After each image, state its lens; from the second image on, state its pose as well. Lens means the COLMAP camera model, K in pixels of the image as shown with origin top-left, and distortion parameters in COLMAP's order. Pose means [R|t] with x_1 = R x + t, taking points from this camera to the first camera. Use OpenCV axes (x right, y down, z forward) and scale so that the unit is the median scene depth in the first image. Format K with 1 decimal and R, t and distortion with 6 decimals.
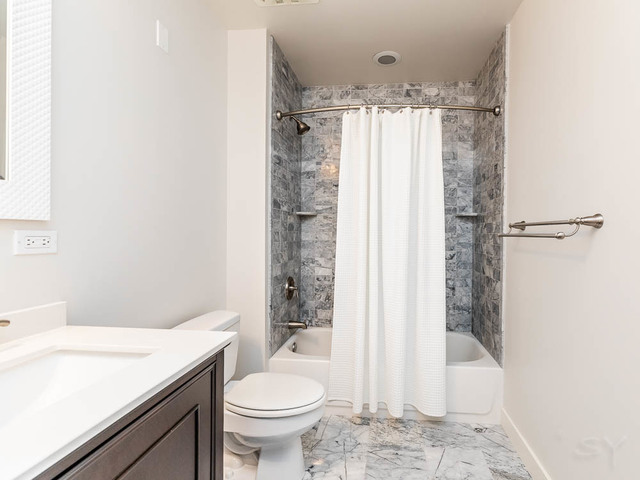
lens RADIAL K [[322.5, 0, 352.7], [0, 322.5, 234.6], [0, 0, 1]] dist [0.009942, -0.000337]
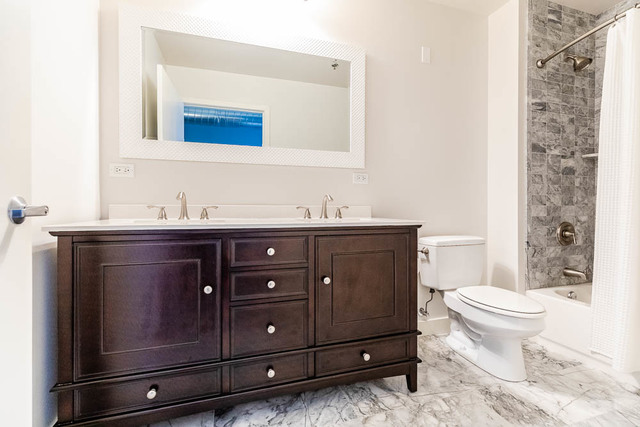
lens RADIAL K [[289.2, 0, 317.4], [0, 289.2, 210.8], [0, 0, 1]] dist [0.010703, -0.002525]
pose [[0.385229, 0.000255, -0.922821, 0.360697], [-0.010169, 0.999940, -0.003969, 0.119303], [0.922765, 0.010913, 0.385209, -0.030842]]
